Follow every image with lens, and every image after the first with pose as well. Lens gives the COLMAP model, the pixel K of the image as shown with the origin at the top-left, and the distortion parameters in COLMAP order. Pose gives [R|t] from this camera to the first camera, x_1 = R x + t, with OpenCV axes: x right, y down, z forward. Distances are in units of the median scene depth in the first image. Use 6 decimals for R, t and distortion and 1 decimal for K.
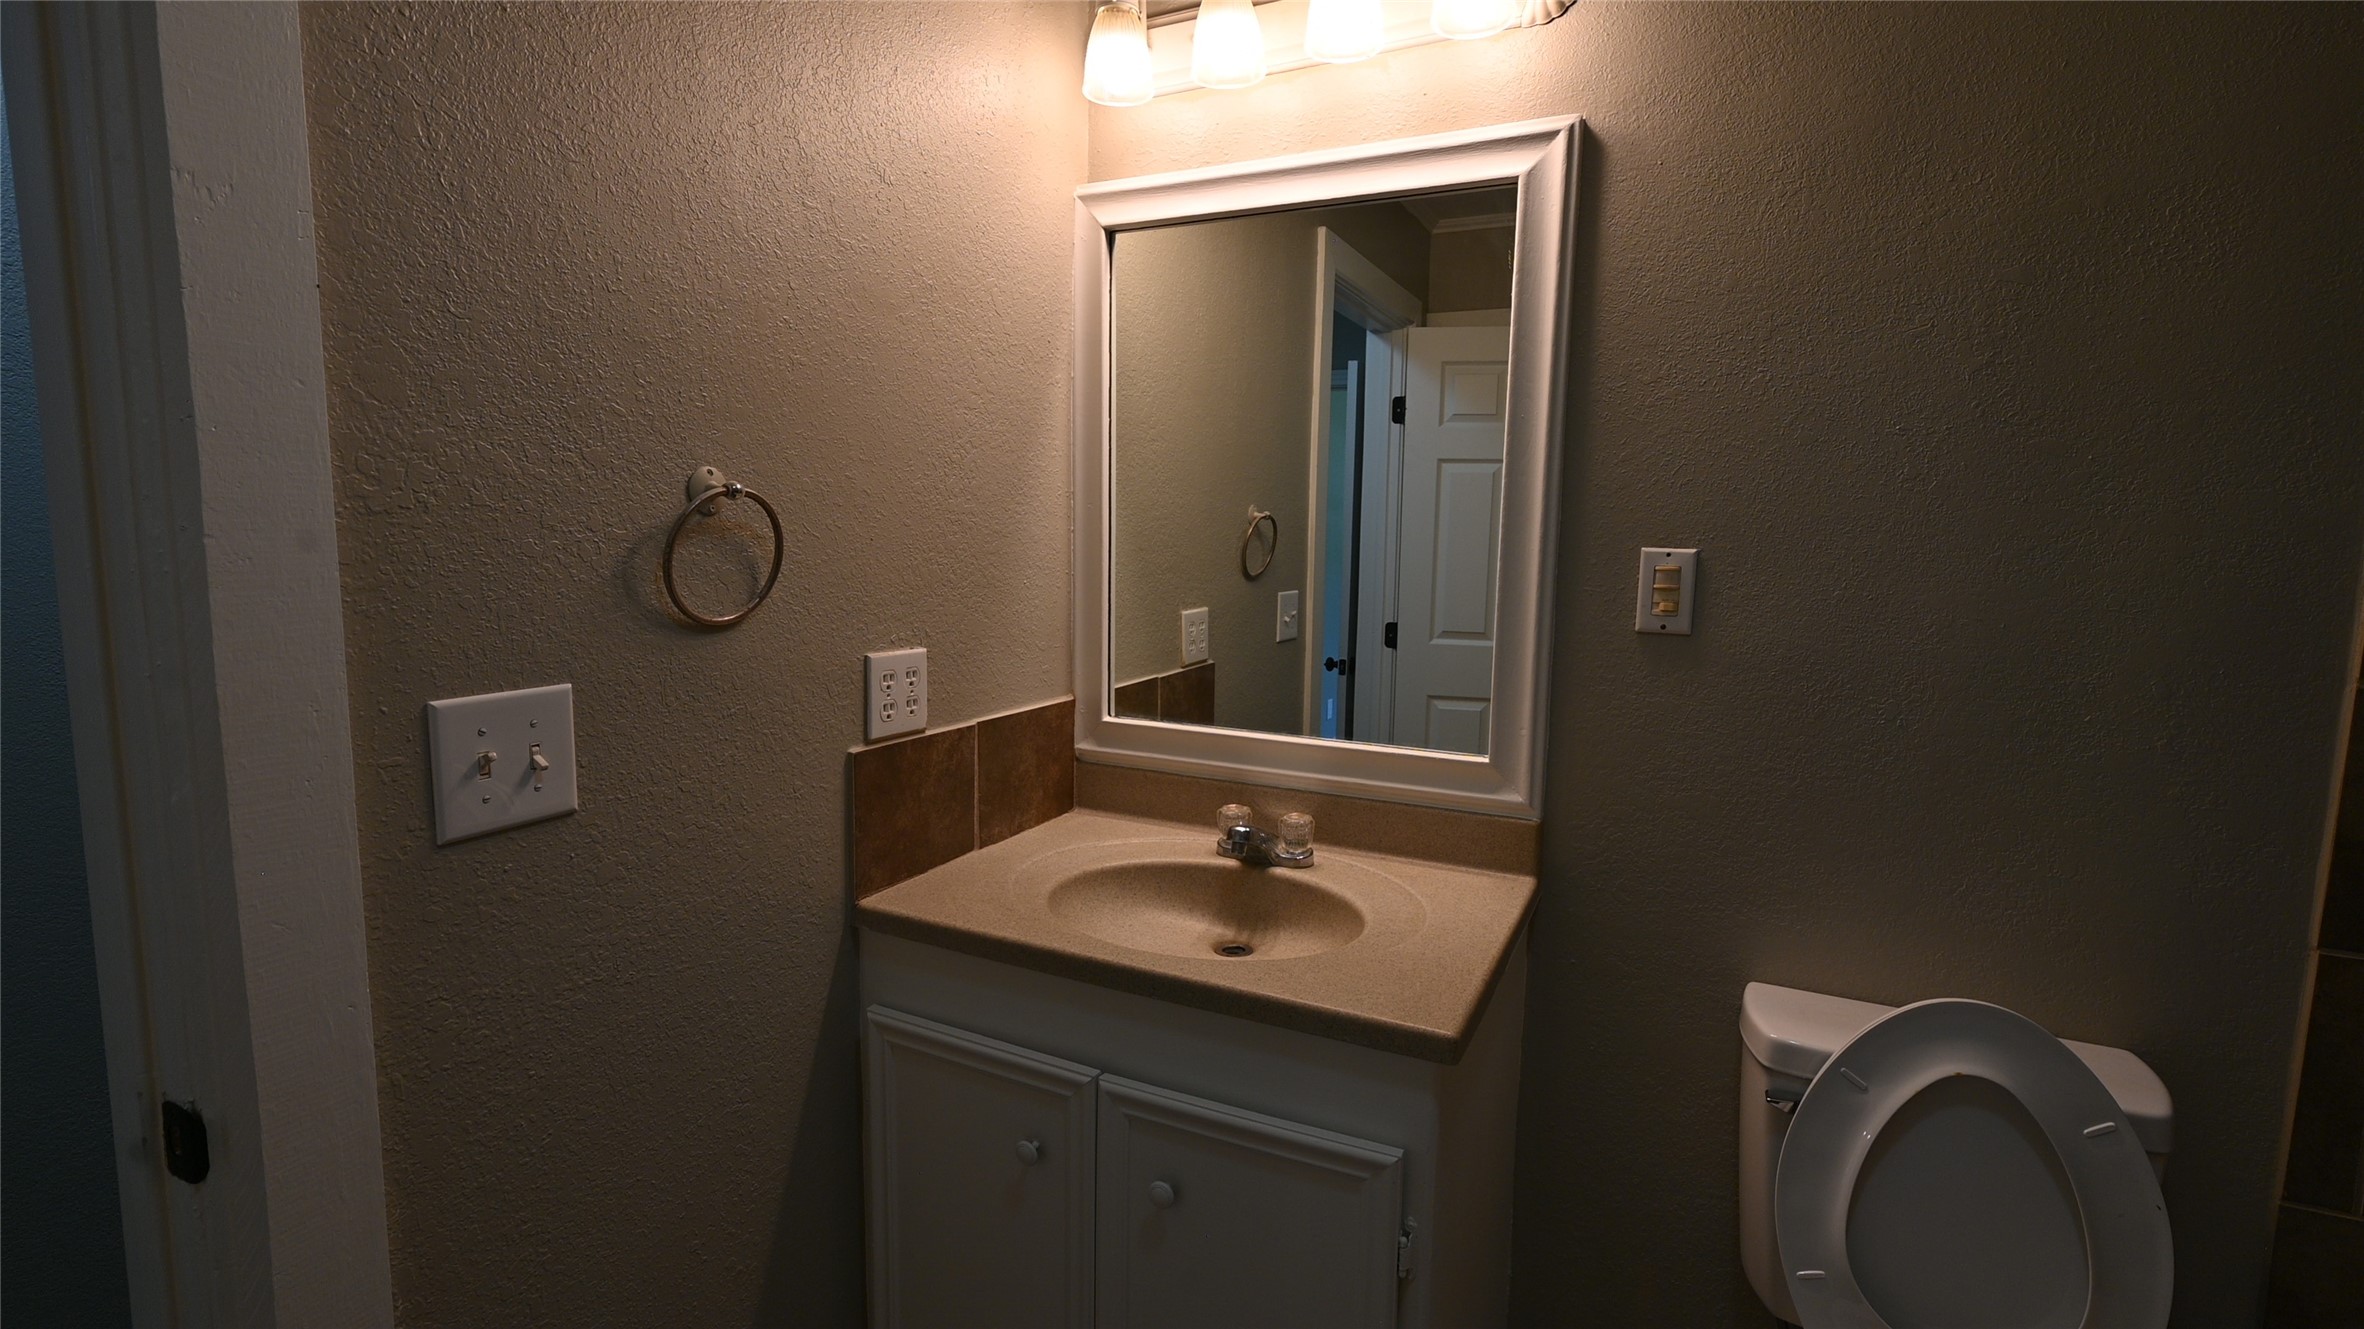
lens RADIAL K [[1096.2, 0, 1180.6], [0, 1096.2, 660.5], [0, 0, 1]] dist [0.001995, -0.000685]
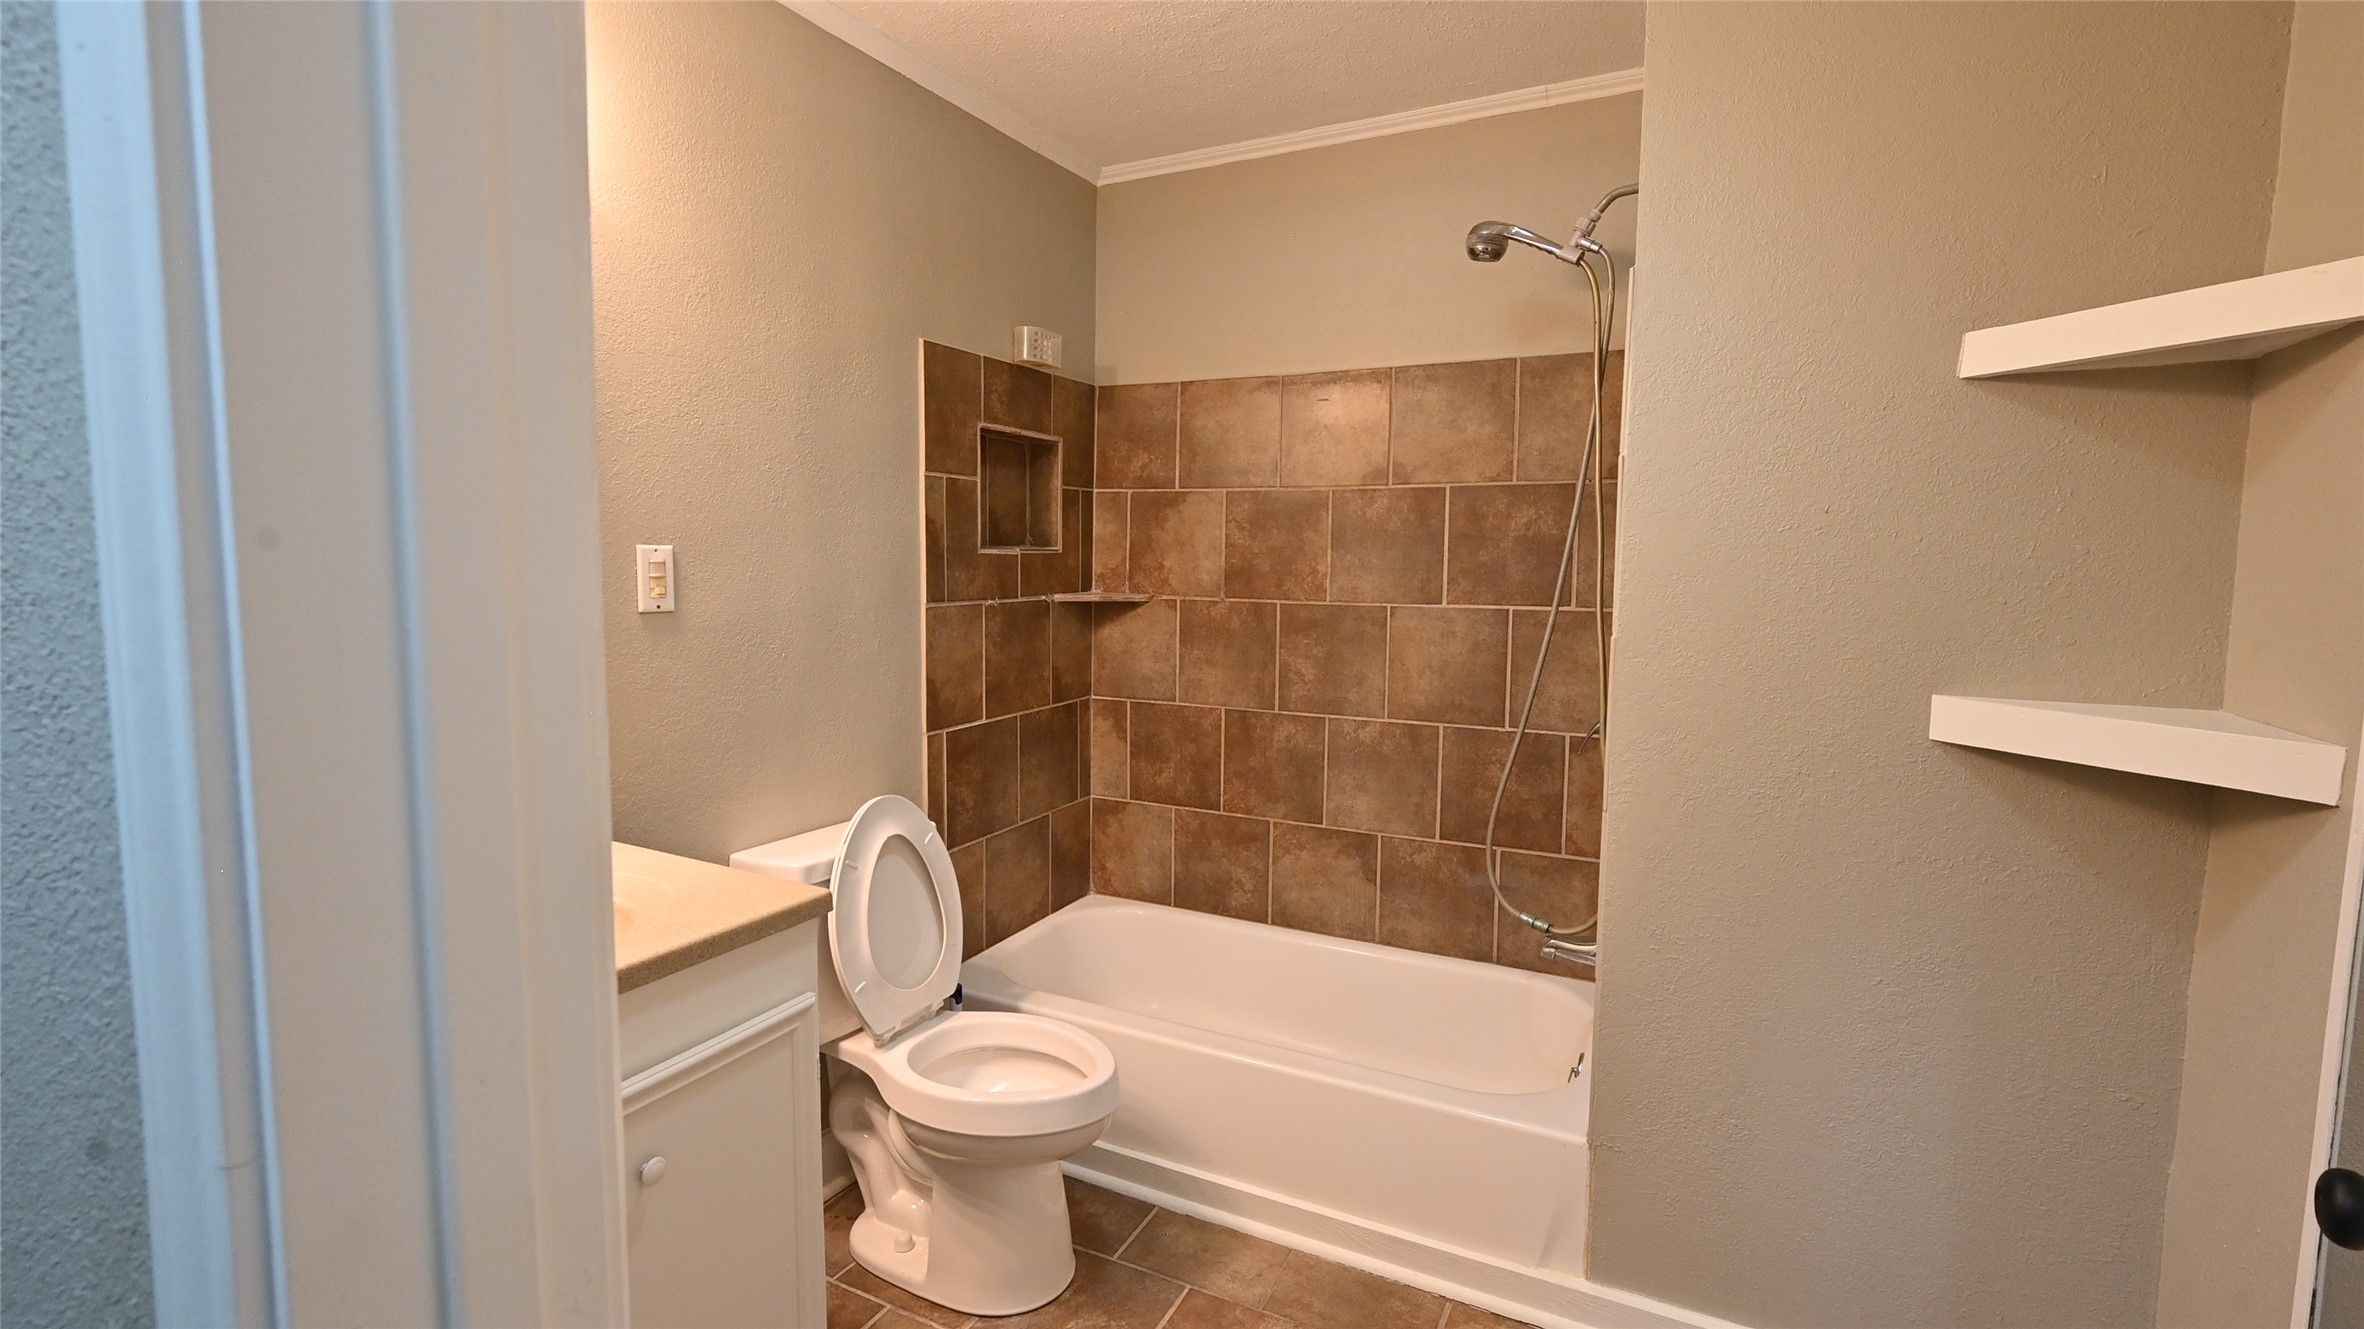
lens RADIAL K [[1096.2, 0, 1179.6], [0, 1096.2, 659.6], [0, 0, 1]] dist [0.001995, -0.000685]
pose [[0.006321, -0.111036, 0.993796, -0.840295], [0.113226, 0.987504, 0.109613, -0.041742], [-0.993549, 0.111830, 0.018814, 0.380558]]
